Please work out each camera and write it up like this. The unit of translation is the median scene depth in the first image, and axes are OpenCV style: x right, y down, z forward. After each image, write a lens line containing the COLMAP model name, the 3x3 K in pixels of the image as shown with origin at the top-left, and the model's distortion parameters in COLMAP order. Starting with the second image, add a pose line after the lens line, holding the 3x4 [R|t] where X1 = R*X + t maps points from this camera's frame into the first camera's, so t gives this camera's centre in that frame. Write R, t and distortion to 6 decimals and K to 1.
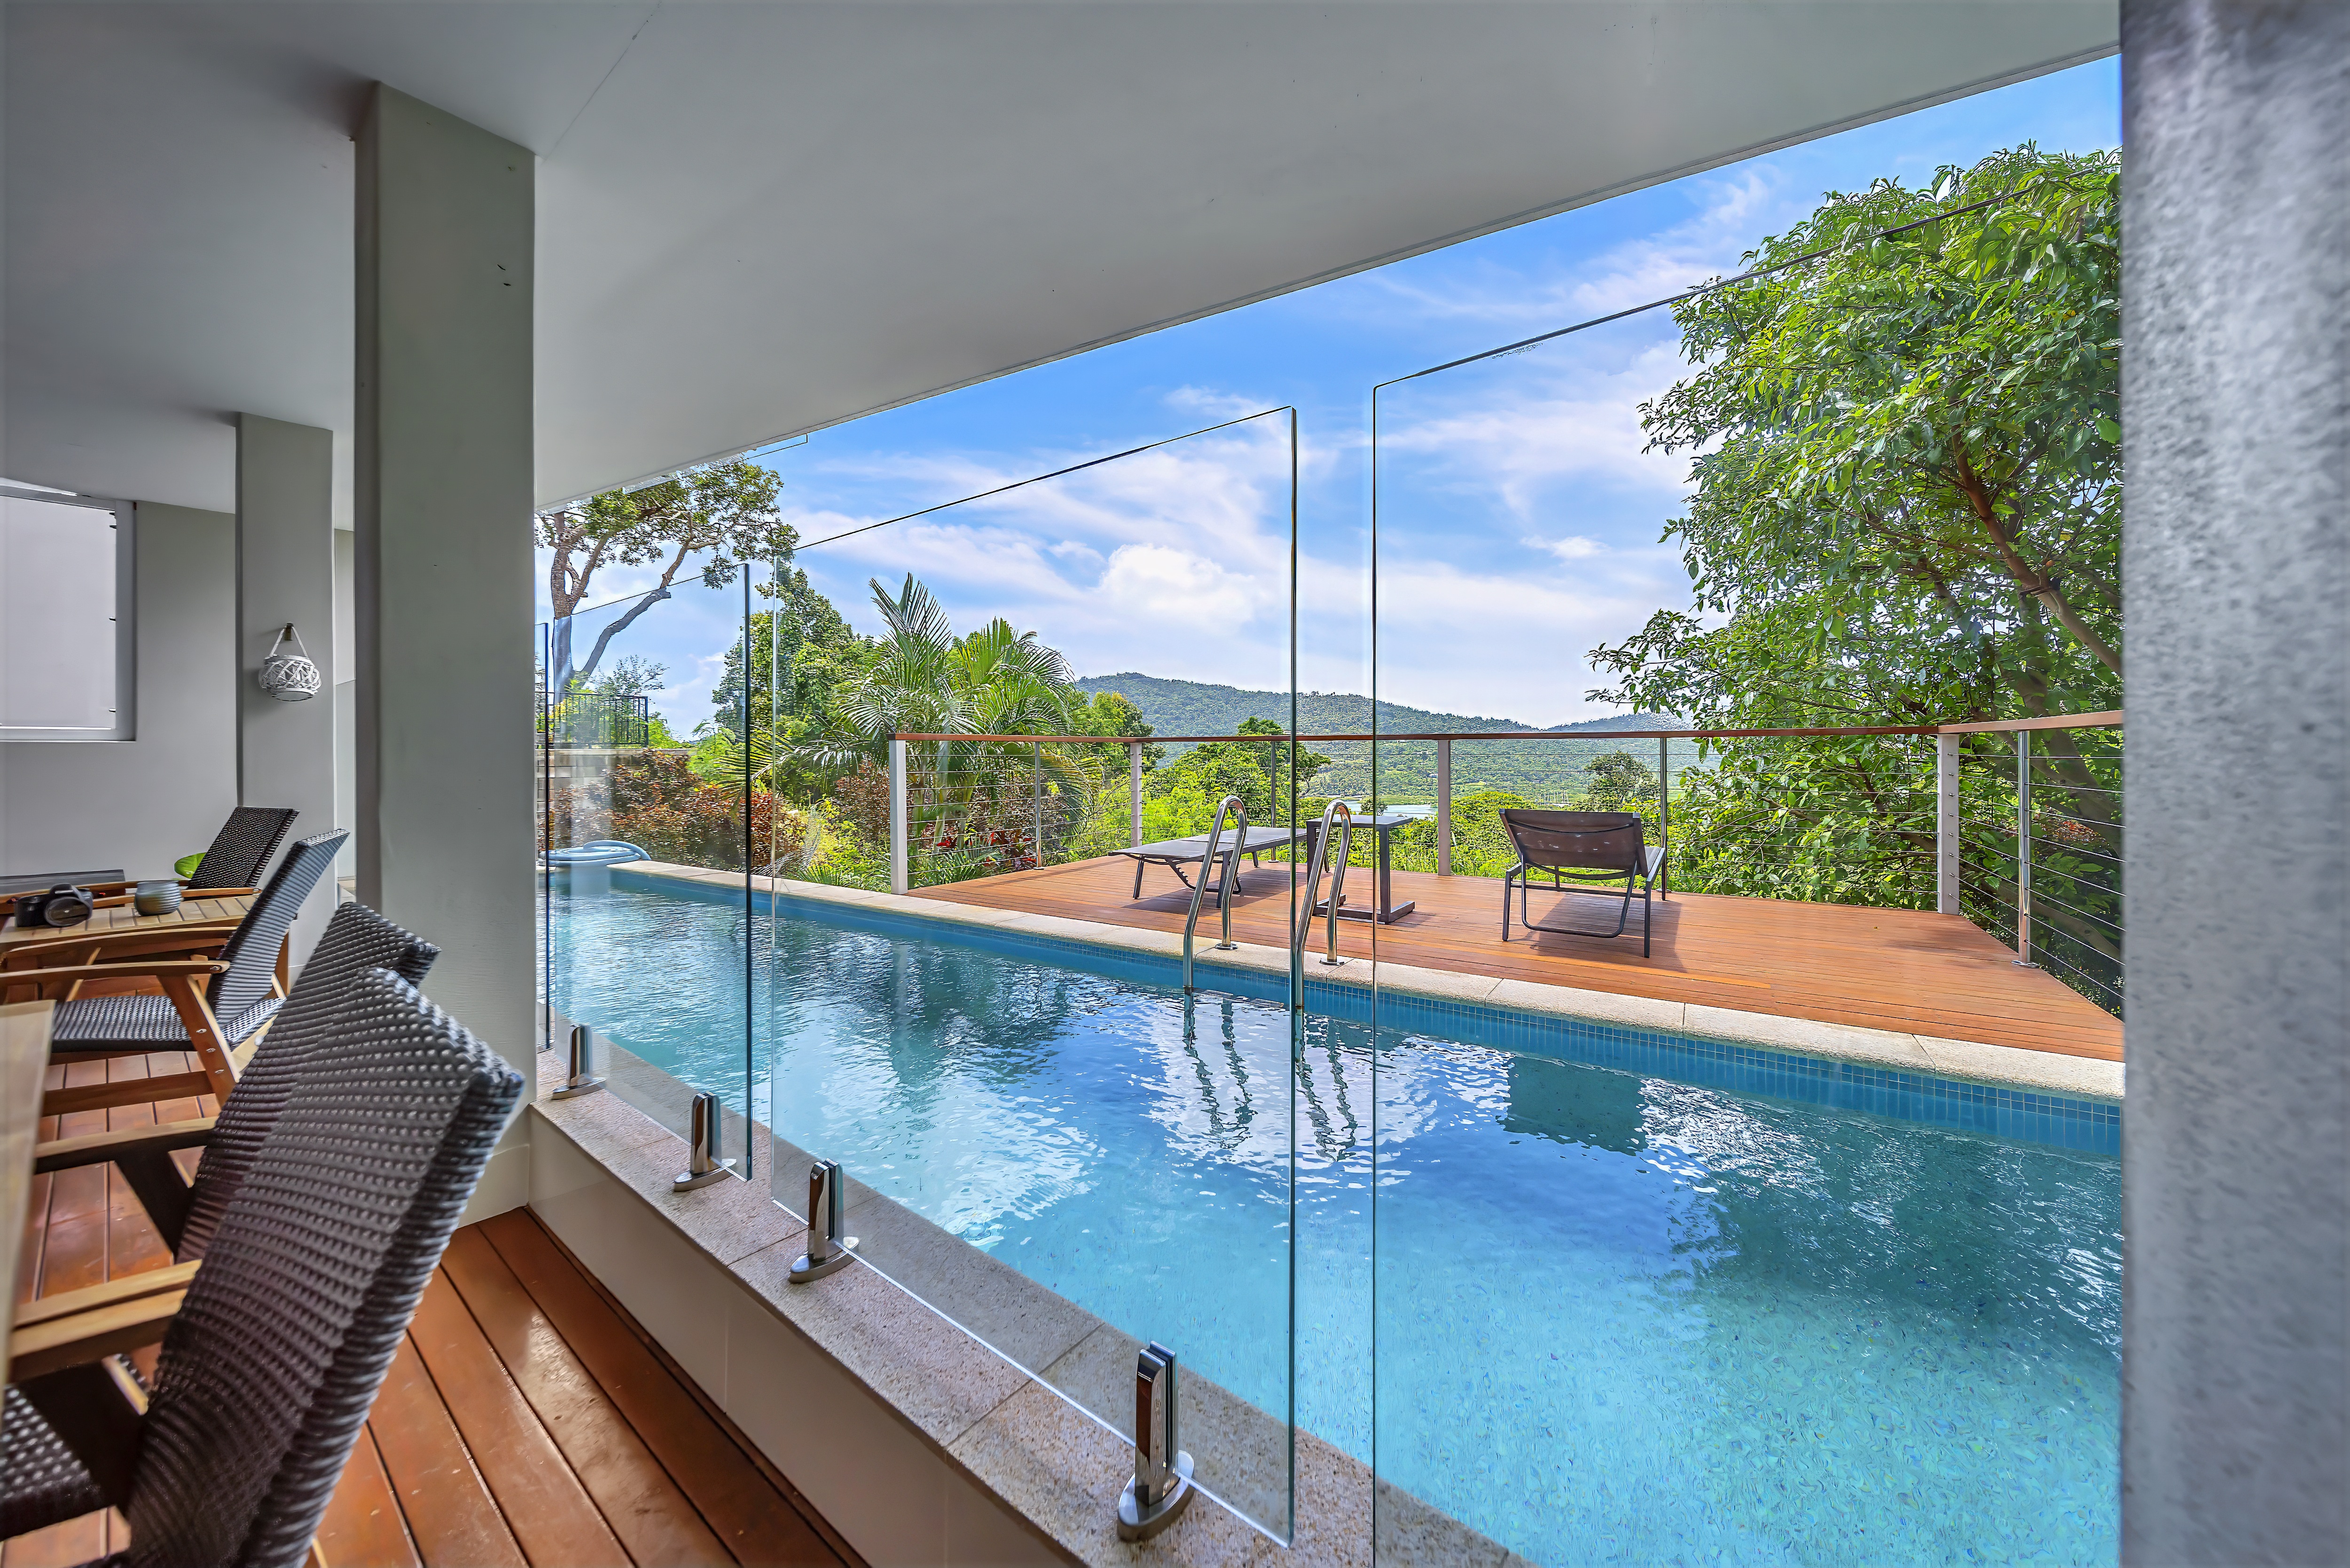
lens RADIAL K [[853.1, 0, 1174.2], [0, 853.1, 751.3], [0, 0, 1]] dist [-0.000615, -0.000109]
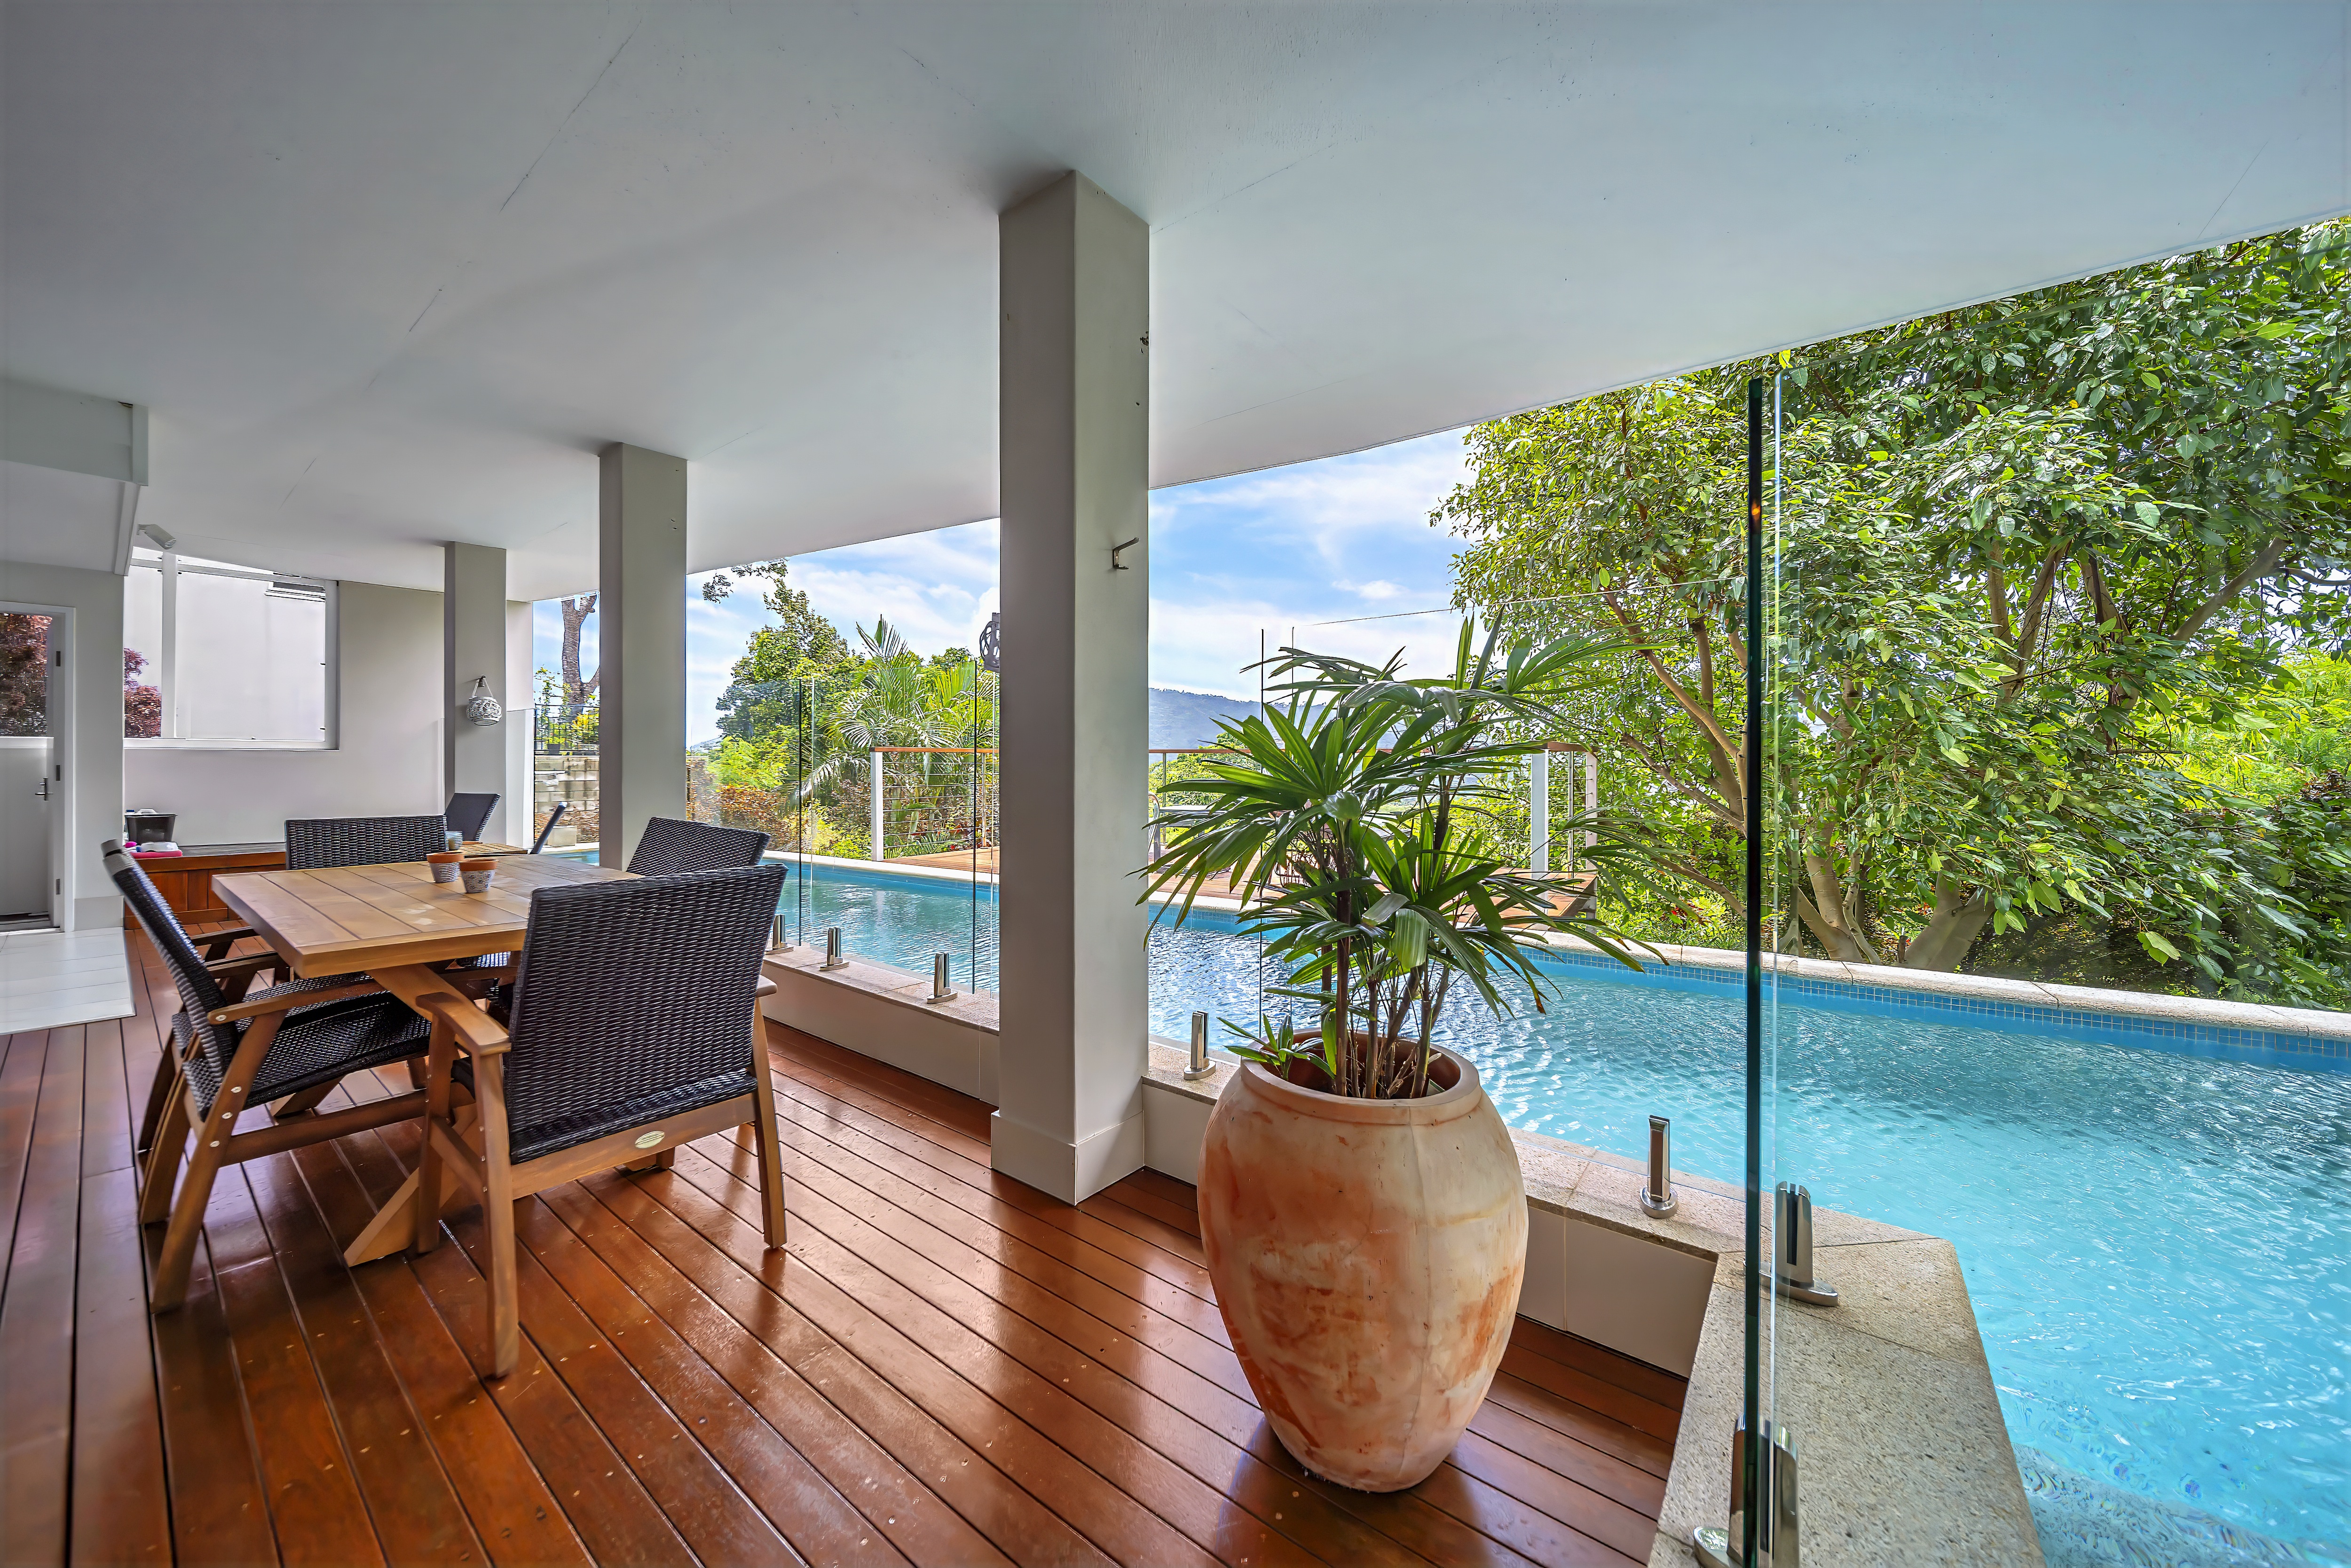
lens RADIAL K [[853.4, 0, 1174.7], [0, 853.4, 751.3], [0, 0, 1]] dist [-0.000615, -0.000109]
pose [[0.999959, 0.002536, 0.008741, 0.160967], [-0.002503, 0.999990, -0.003791, -0.006125], [-0.008750, 0.003769, 0.999955, -0.427246]]
